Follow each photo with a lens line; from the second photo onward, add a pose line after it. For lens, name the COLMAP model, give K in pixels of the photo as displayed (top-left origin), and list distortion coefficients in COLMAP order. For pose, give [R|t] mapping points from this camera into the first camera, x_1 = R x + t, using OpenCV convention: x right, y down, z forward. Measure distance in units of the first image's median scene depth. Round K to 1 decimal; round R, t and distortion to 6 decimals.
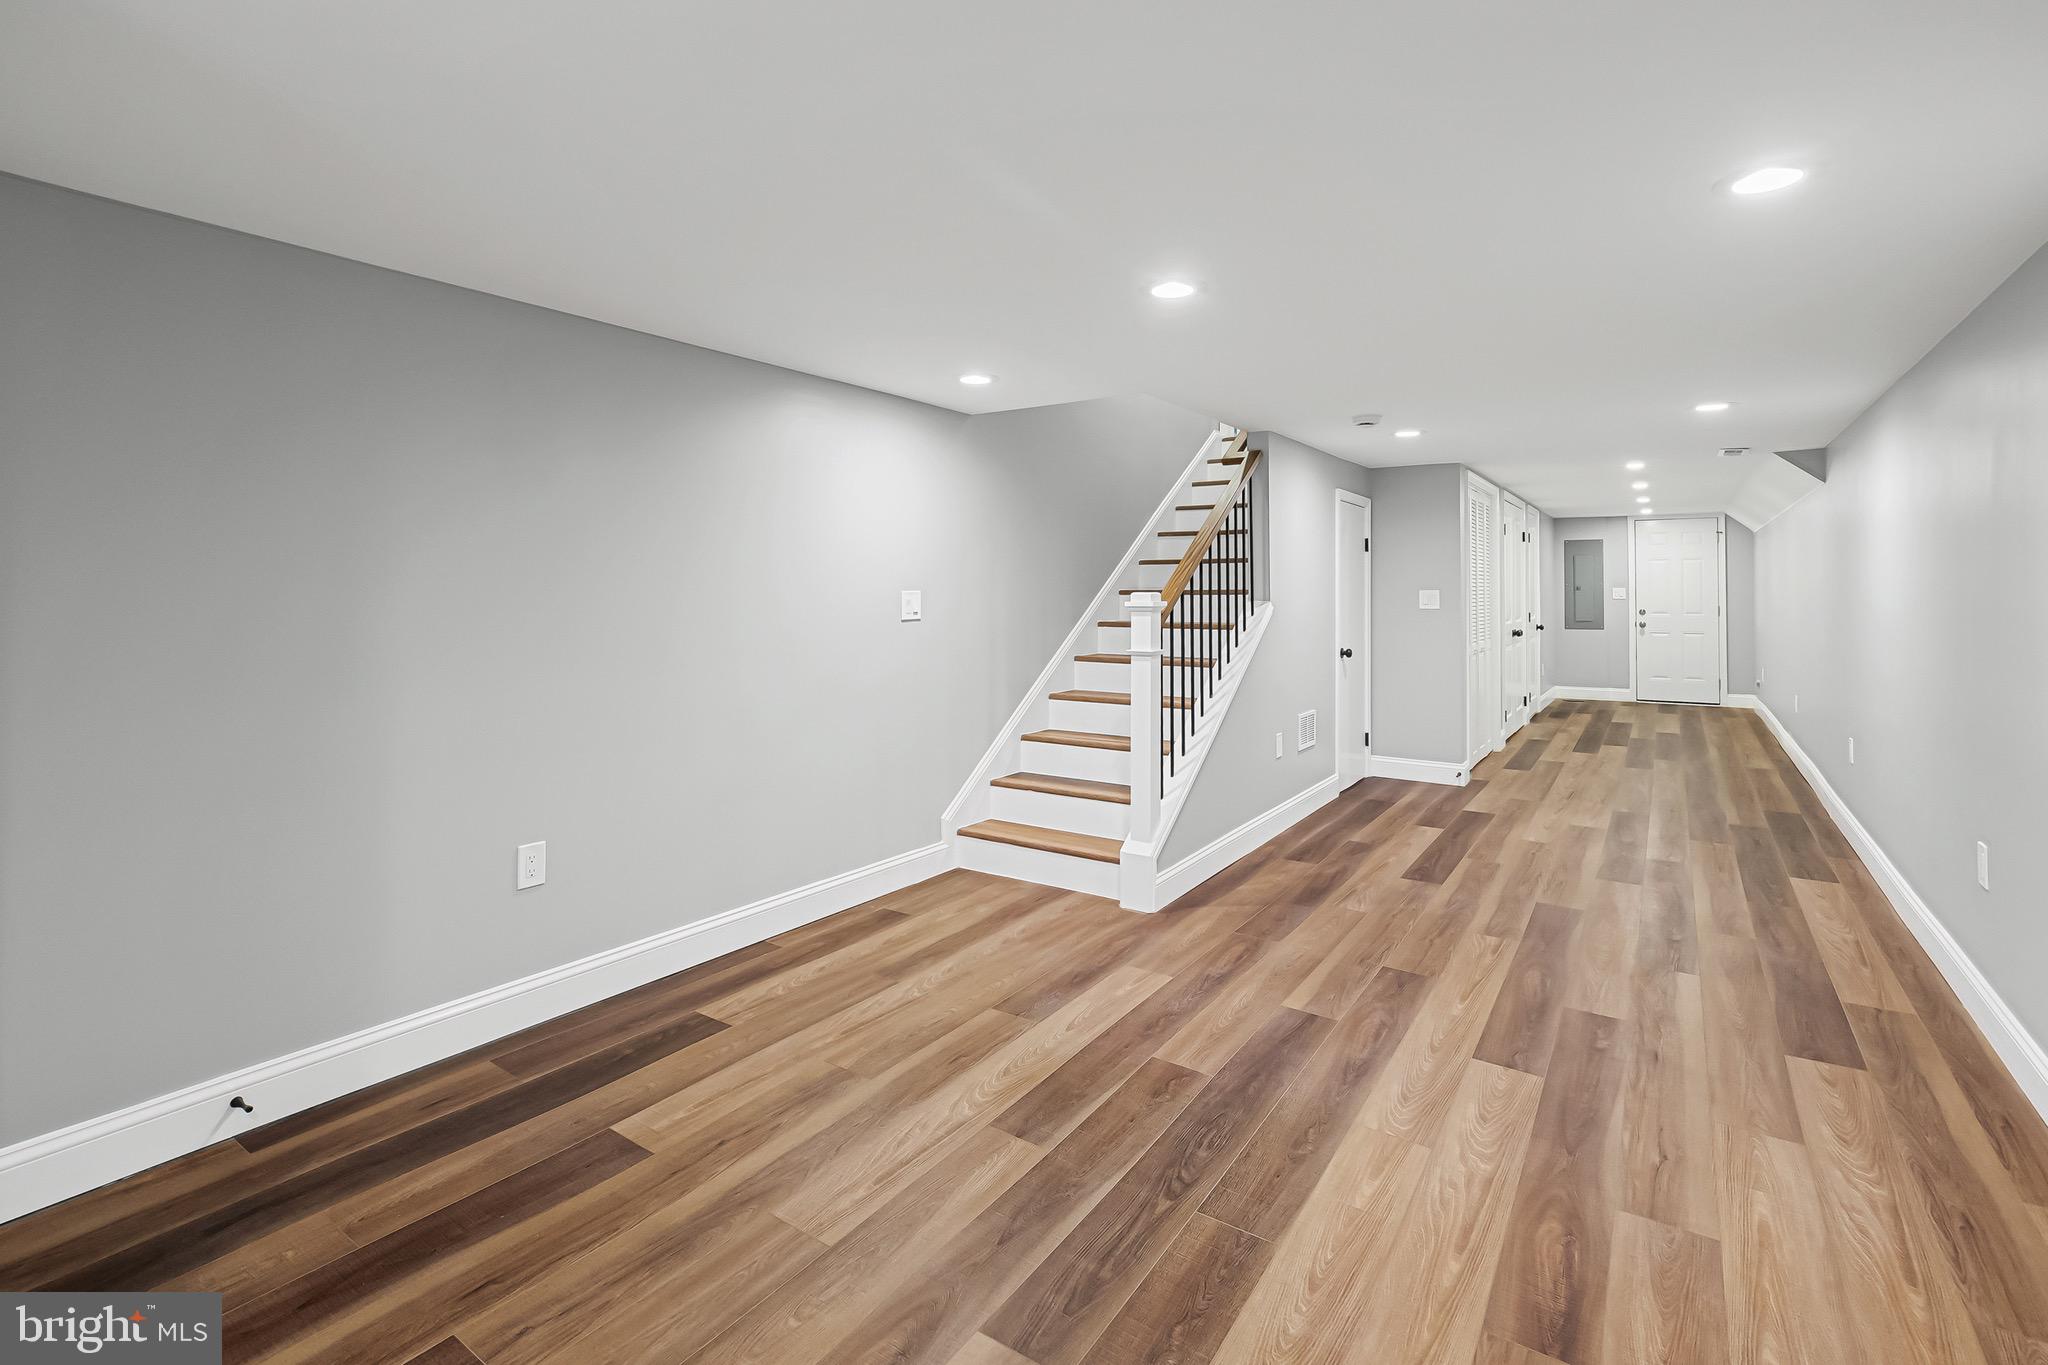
lens RADIAL K [[970.4, 0, 1013.5], [0, 970.4, 577.8], [0, 0, 1]] dist [-0.013256, 0.002526]
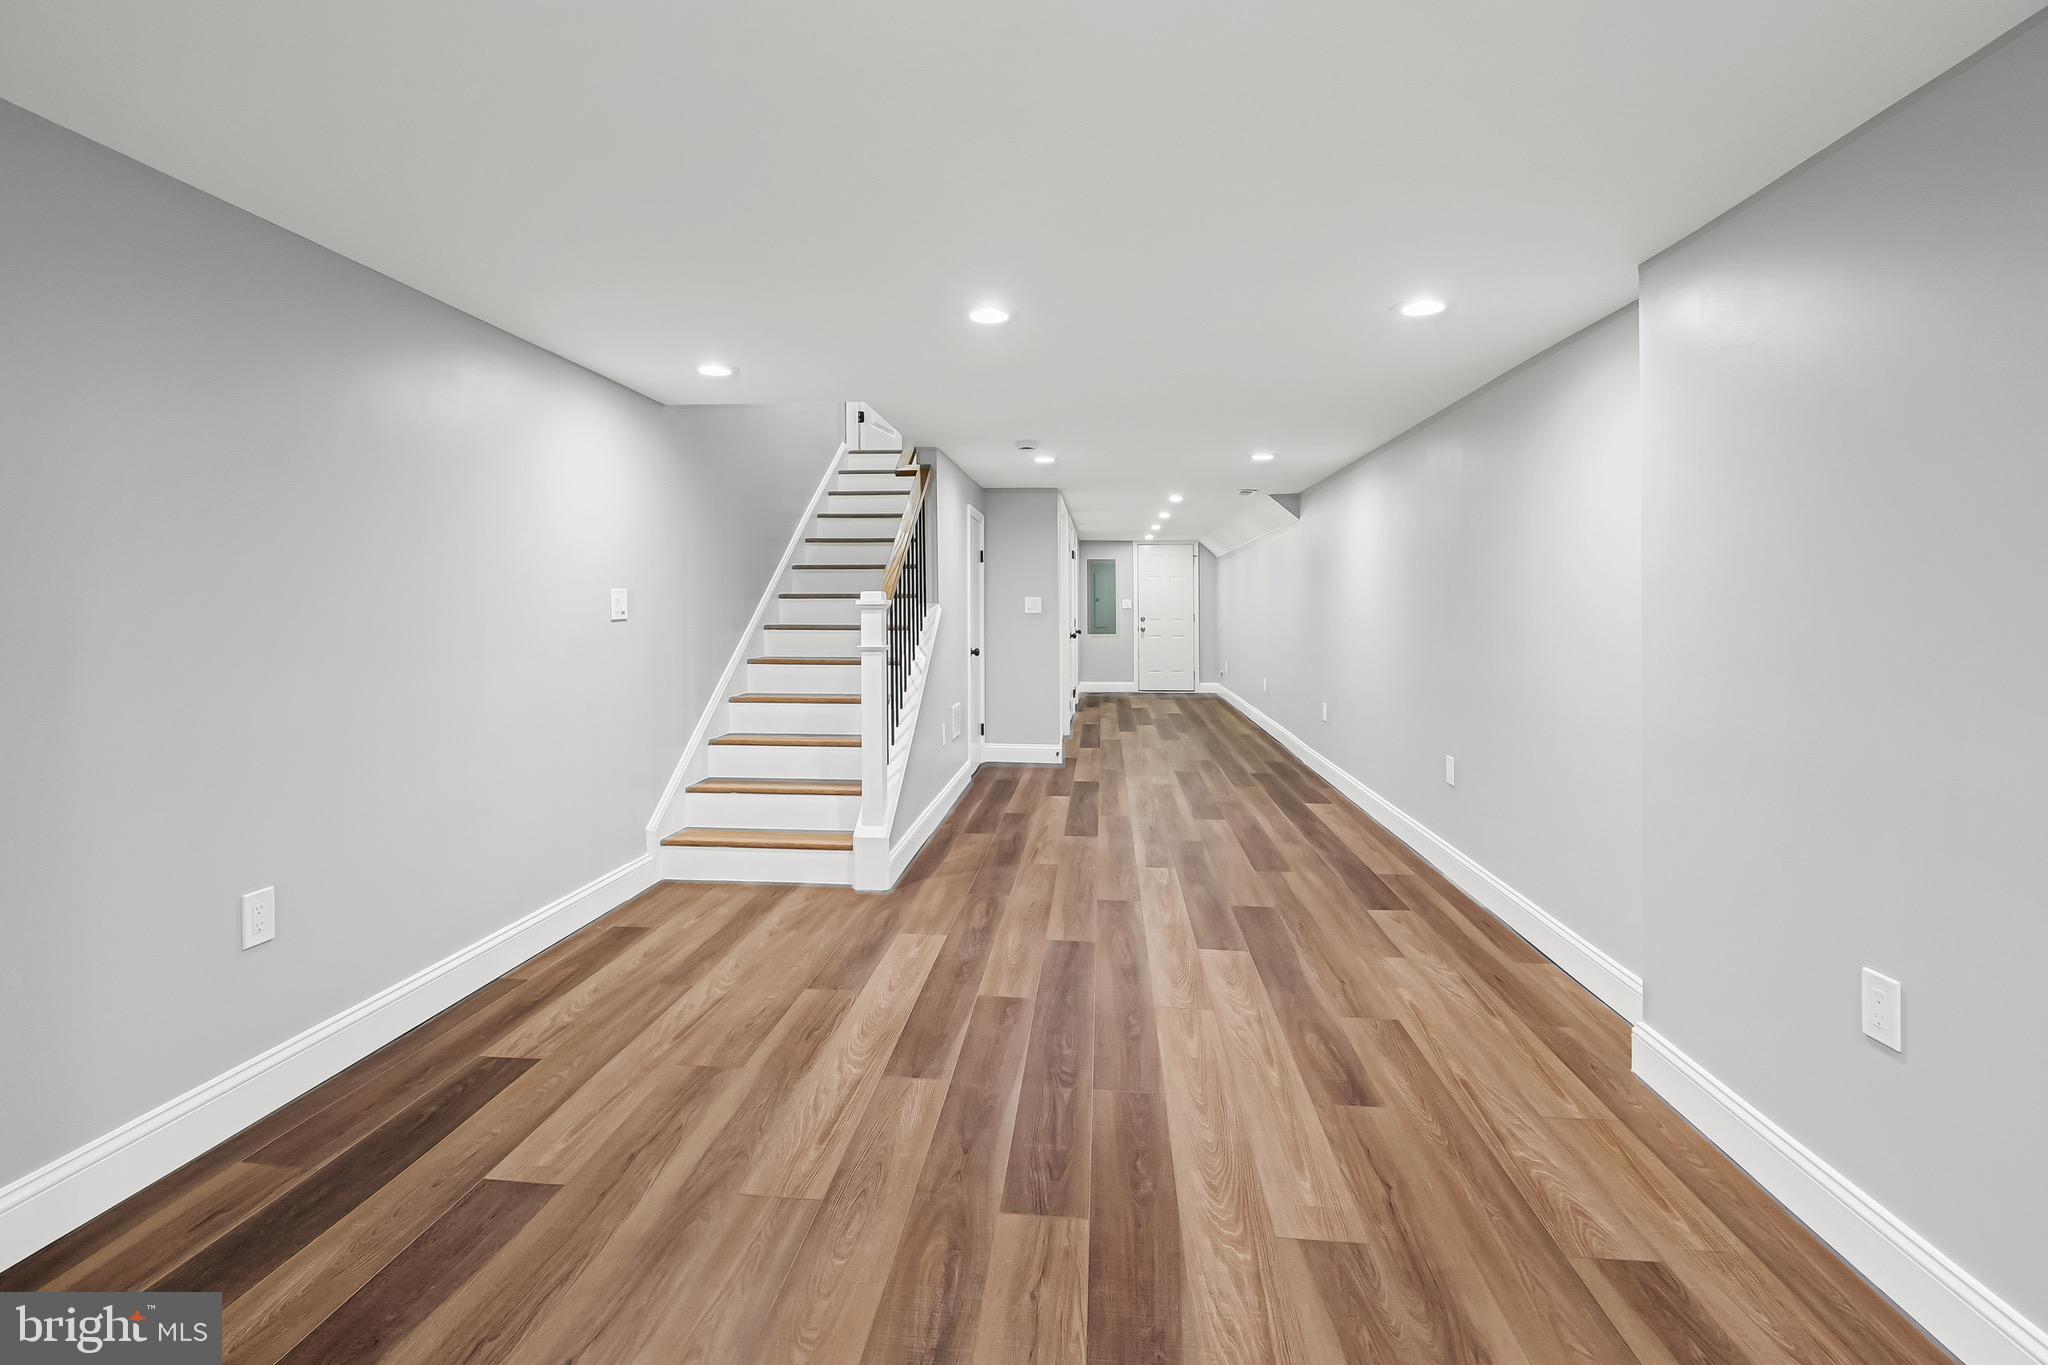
lens RADIAL K [[970.4, 0, 1026.0], [0, 970.4, 614.9], [0, 0, 1]] dist [-0.013256, 0.002526]
pose [[0.869446, -0.004268, 0.494009, -0.335873], [-0.006097, 0.999794, 0.019367, 0.027400], [-0.493990, -0.019850, 0.869241, -0.000875]]
